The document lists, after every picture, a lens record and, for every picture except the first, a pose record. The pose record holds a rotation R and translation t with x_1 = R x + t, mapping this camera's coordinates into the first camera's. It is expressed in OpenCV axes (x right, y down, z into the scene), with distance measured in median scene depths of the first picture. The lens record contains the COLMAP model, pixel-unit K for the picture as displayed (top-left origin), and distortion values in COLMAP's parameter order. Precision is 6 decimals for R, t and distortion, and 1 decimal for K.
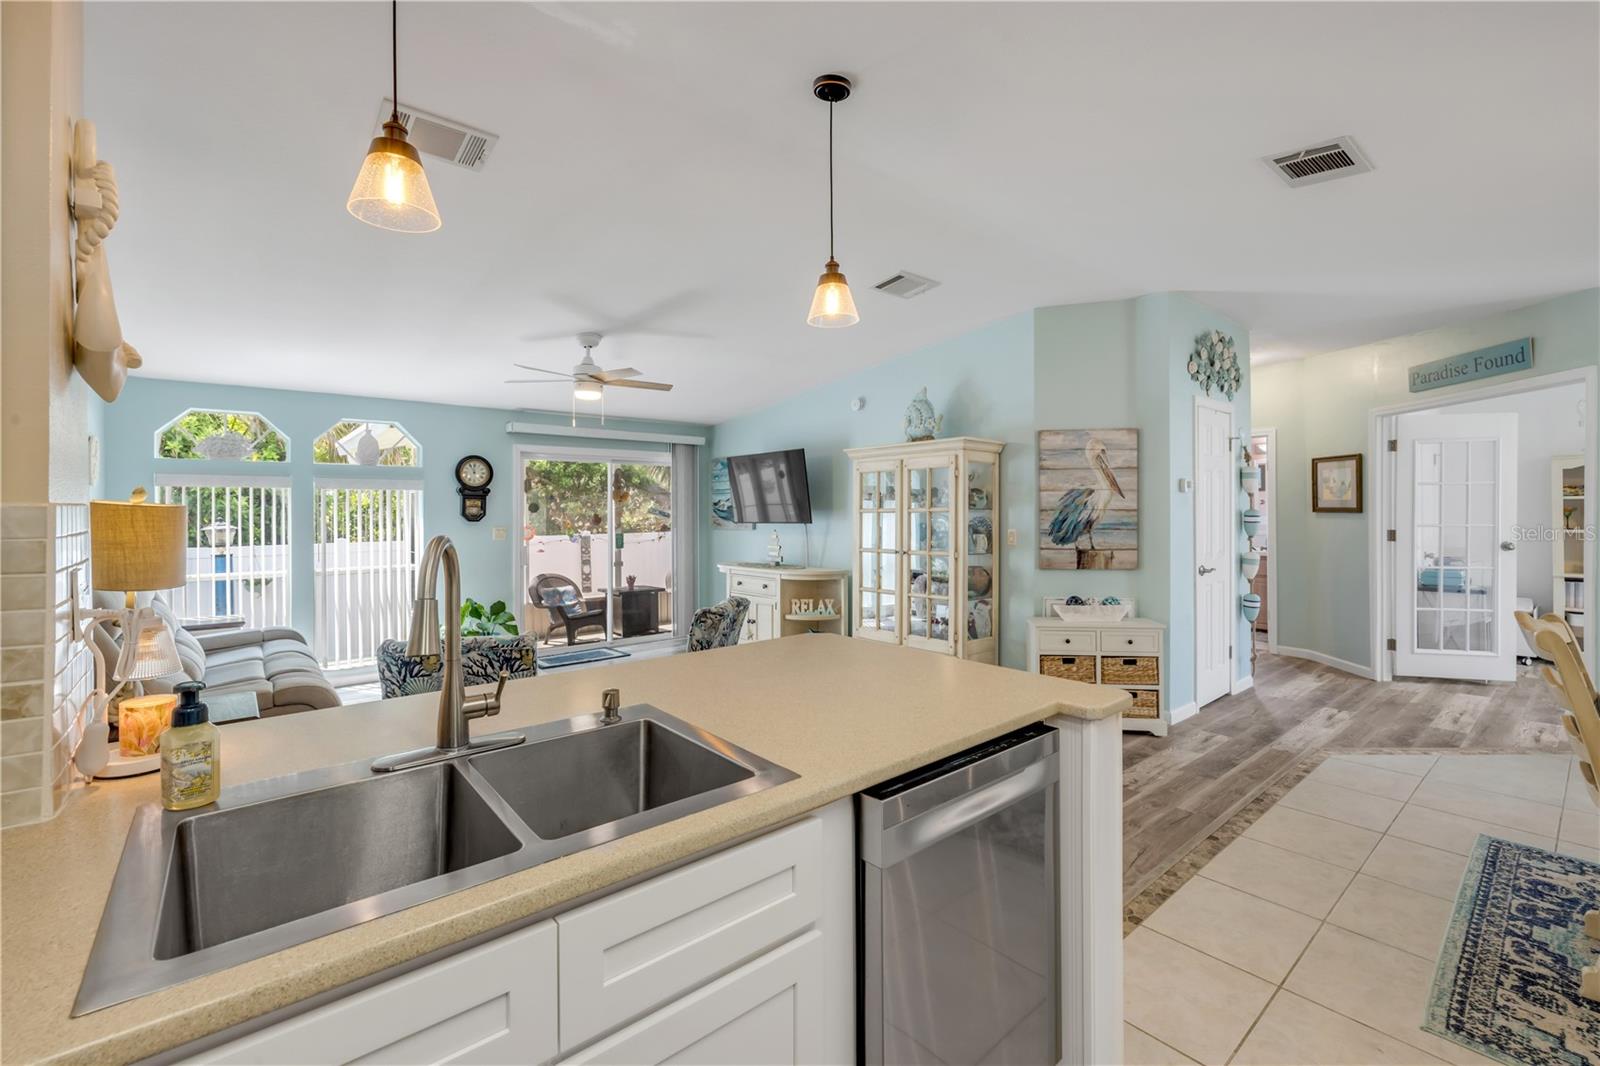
lens RADIAL K [[684.5, 0, 797.6], [0, 684.5, 515.8], [0, 0, 1]] dist [-0.000308, -0.000507]
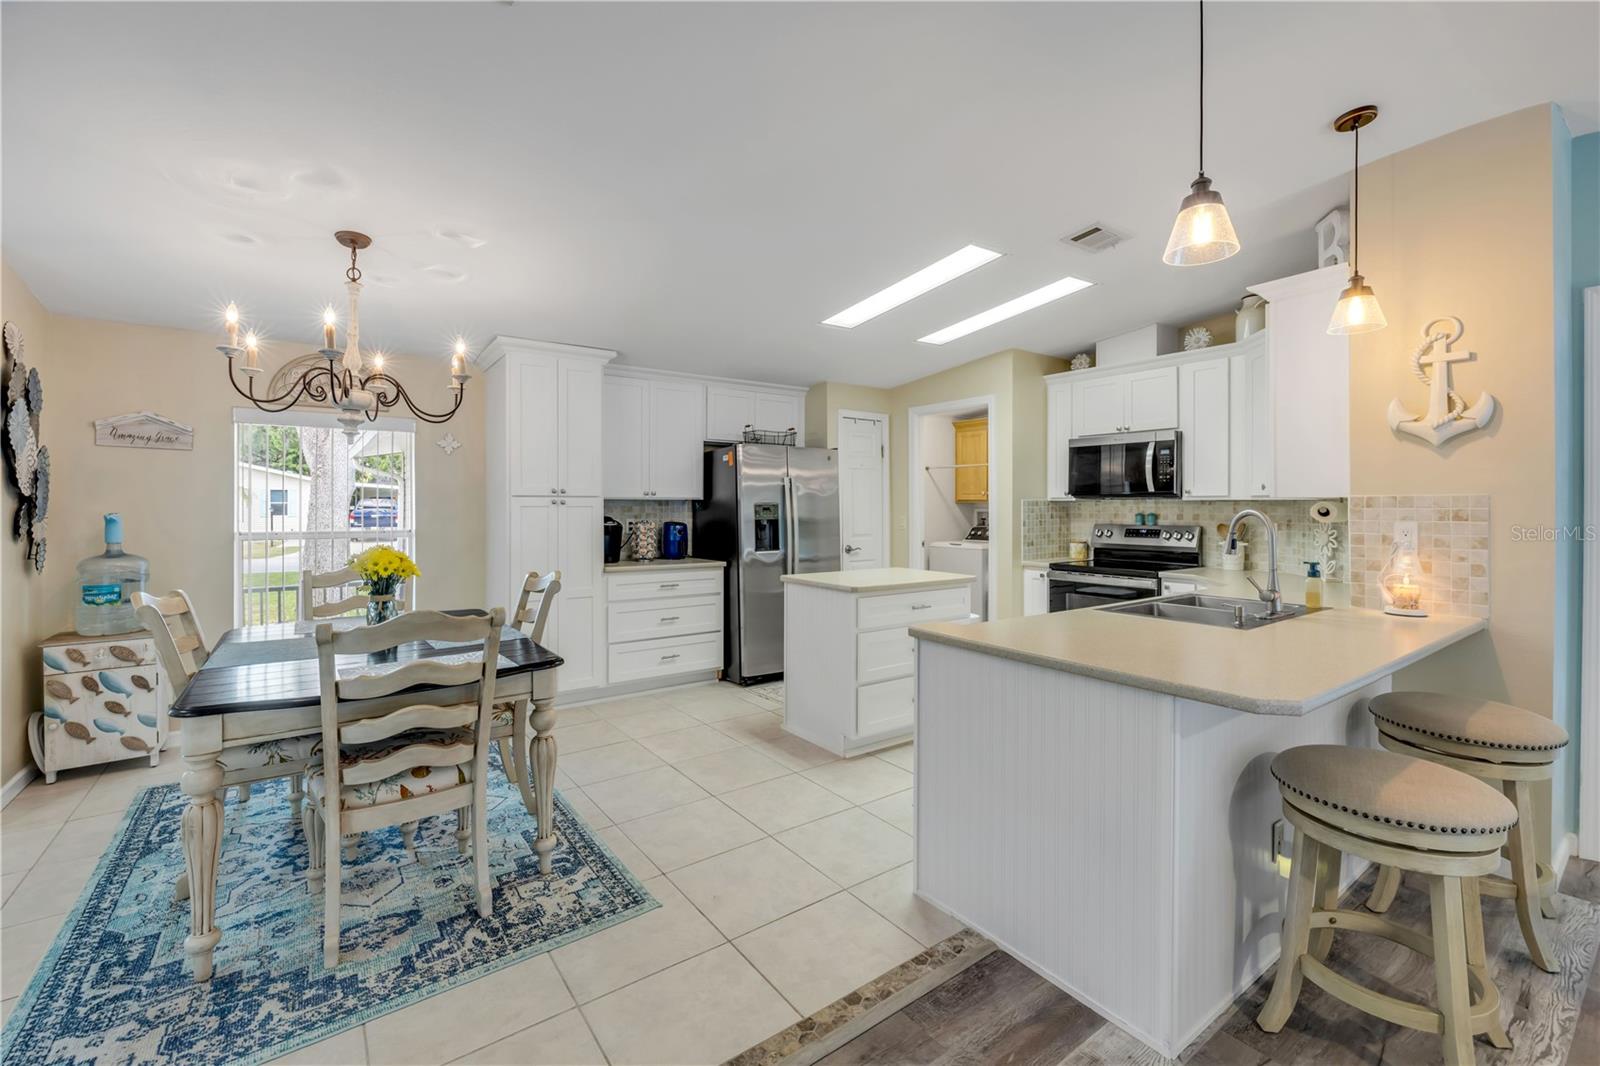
lens RADIAL K [[684.5, 0, 791.6], [0, 684.5, 503.0], [0, 0, 1]] dist [-0.000308, -0.000507]
pose [[-0.997003, 0.005746, 0.077155, 0.209131], [0.006542, 0.999928, 0.010058, -0.005822], [-0.077092, 0.010533, -0.996968, 0.830536]]
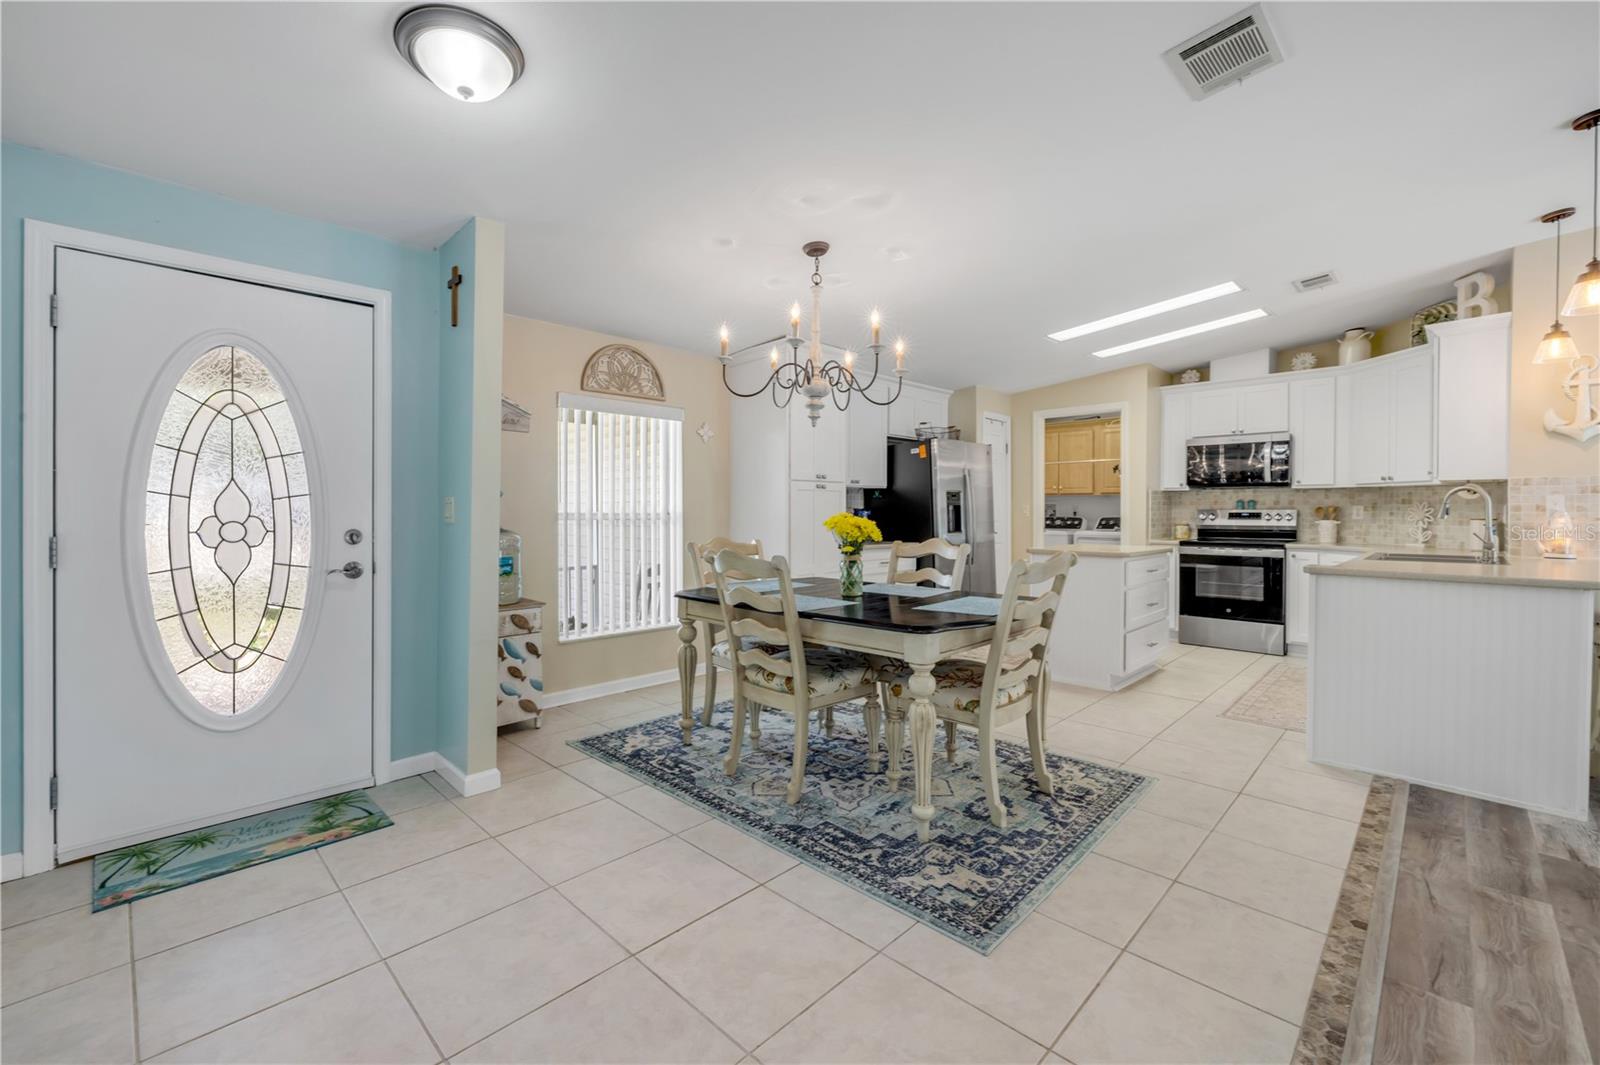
lens RADIAL K [[684.5, 0, 788.9], [0, 684.5, 515.3], [0, 0, 1]] dist [-0.000308, -0.000507]
pose [[-0.995290, 0.006194, -0.096748, 0.730725], [0.004216, 0.999778, 0.020631, 0.021786], [0.096855, 0.020125, -0.995095, 0.951367]]
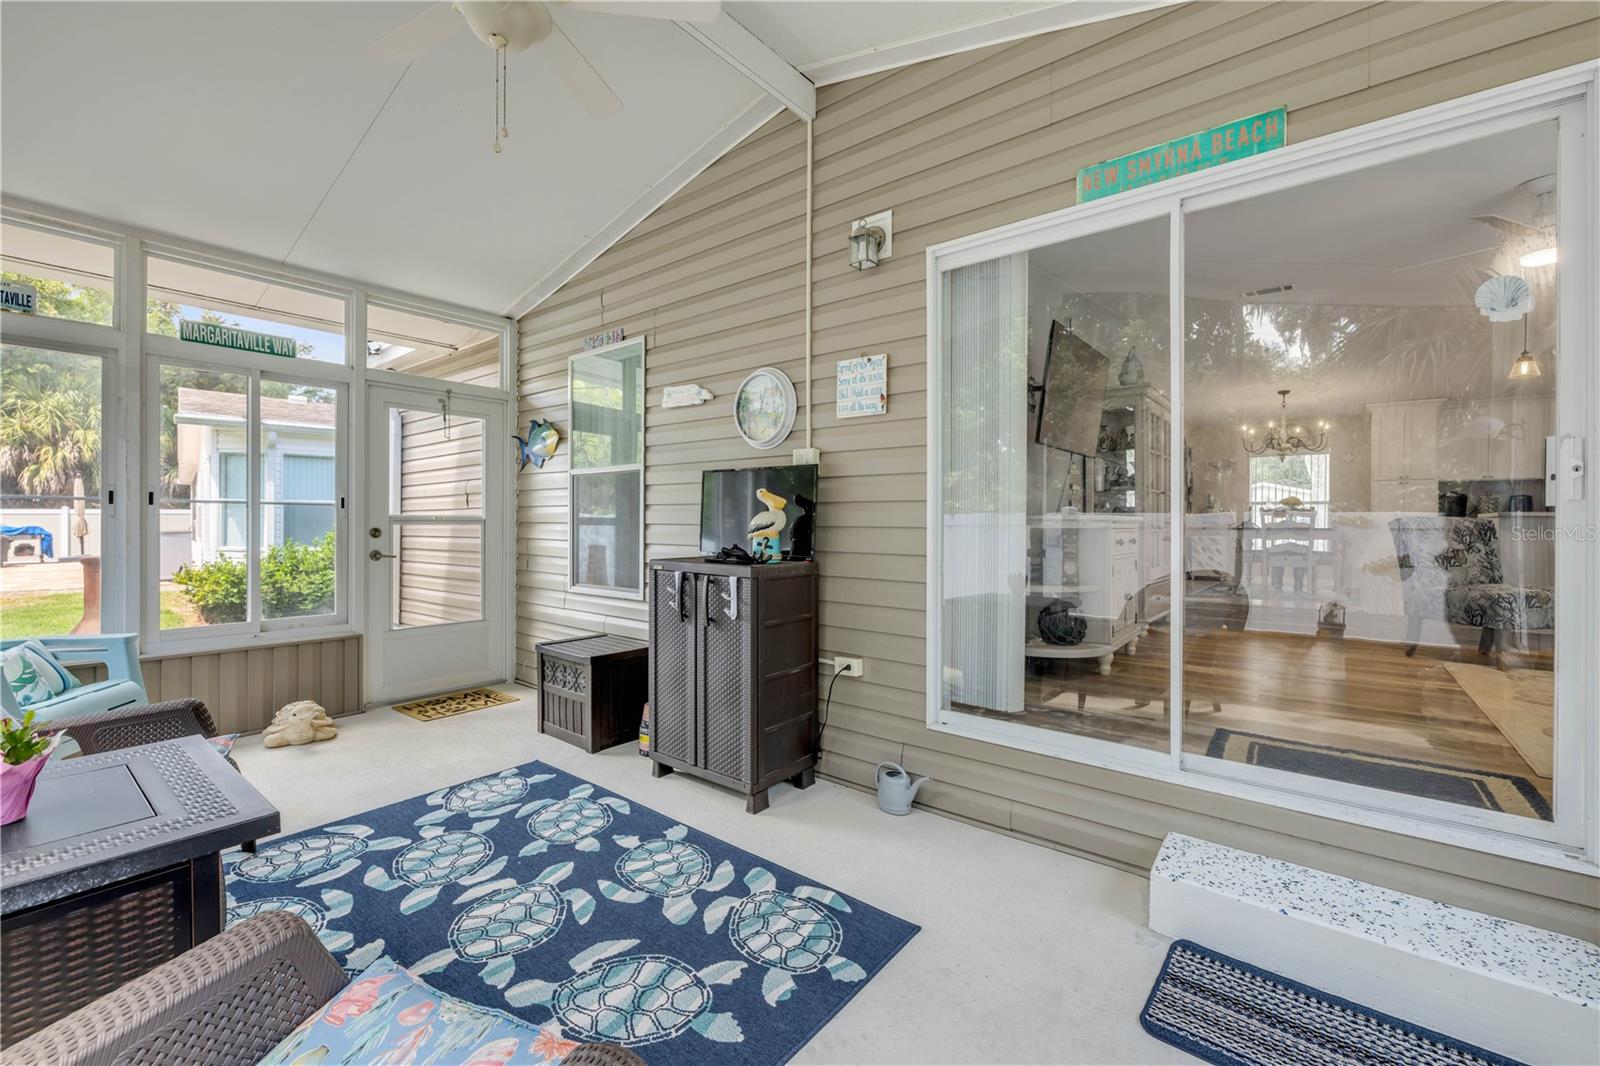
lens RADIAL K [[684.5, 0, 794.0], [0, 684.5, 523.7], [0, 0, 1]] dist [-0.000308, -0.000507]
pose [[-0.193015, 0.004925, 0.981183, -0.823261], [0.002959, 0.999986, -0.004437, 0.107195], [-0.981191, 0.002047, -0.193027, 1.814860]]
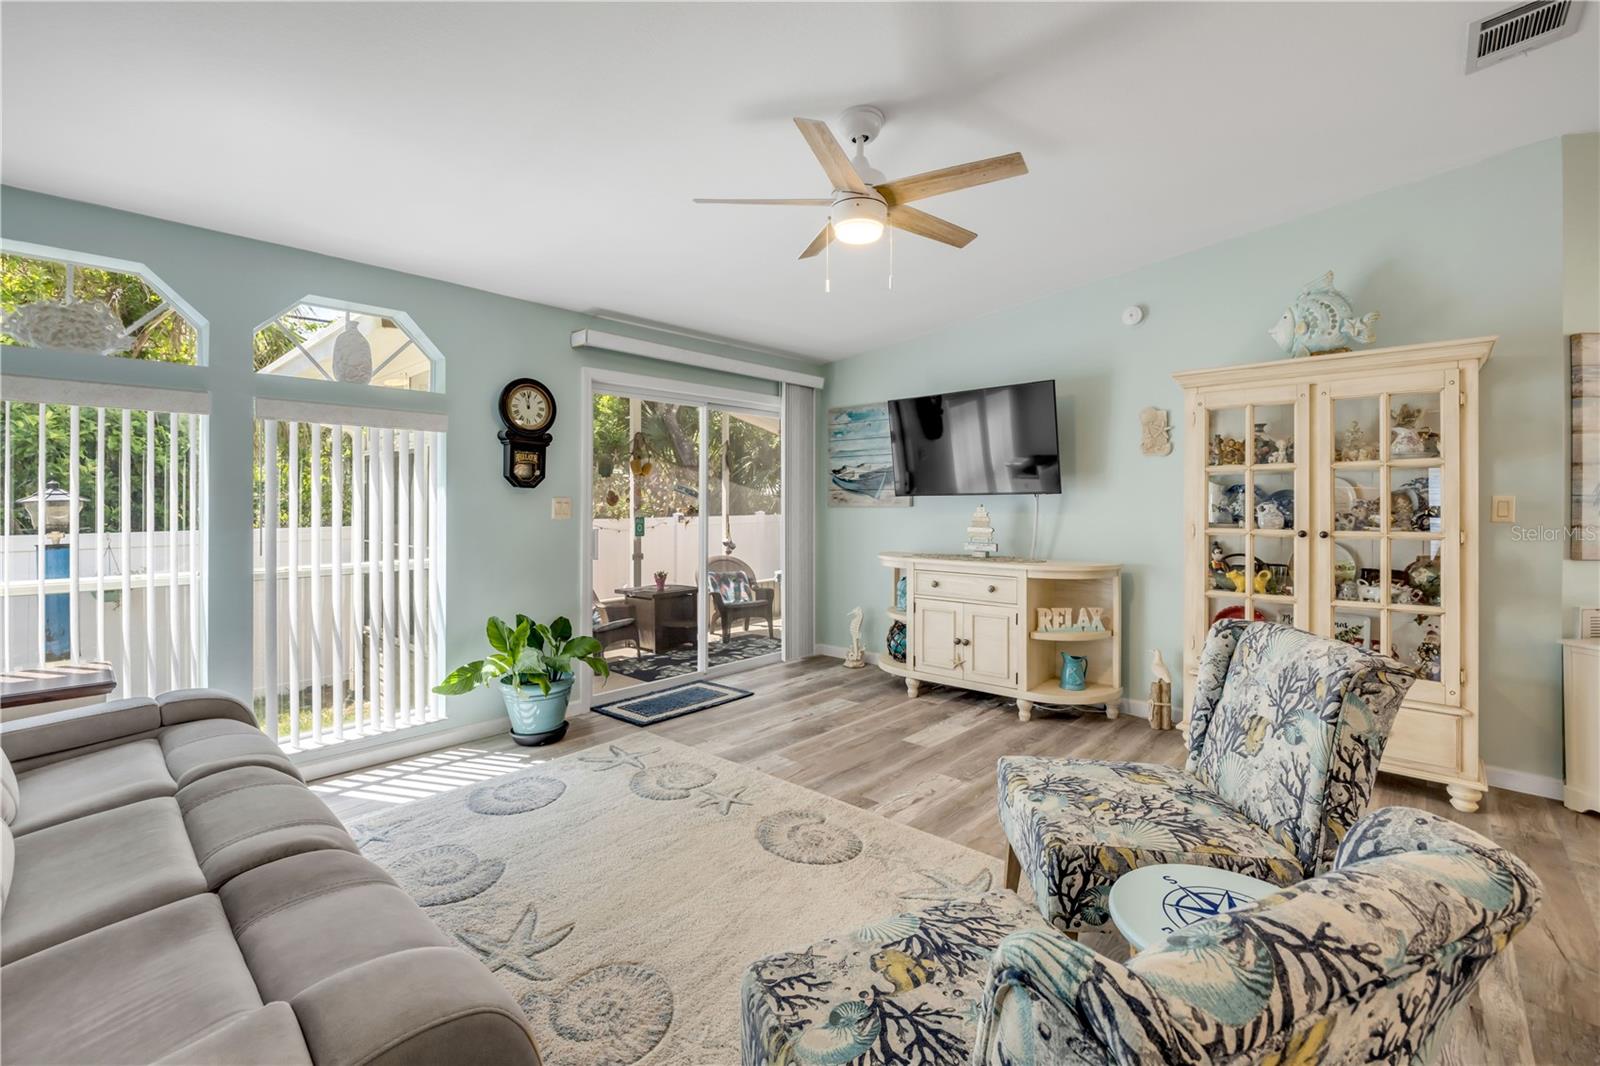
lens RADIAL K [[684.5, 0, 795.1], [0, 684.5, 501.8], [0, 0, 1]] dist [-0.000308, -0.000507]
pose [[0.992040, 0.003653, 0.125867, -0.390415], [-0.002623, 0.999962, -0.008348, 0.031331], [-0.125893, 0.007951, 0.992012, 0.457895]]
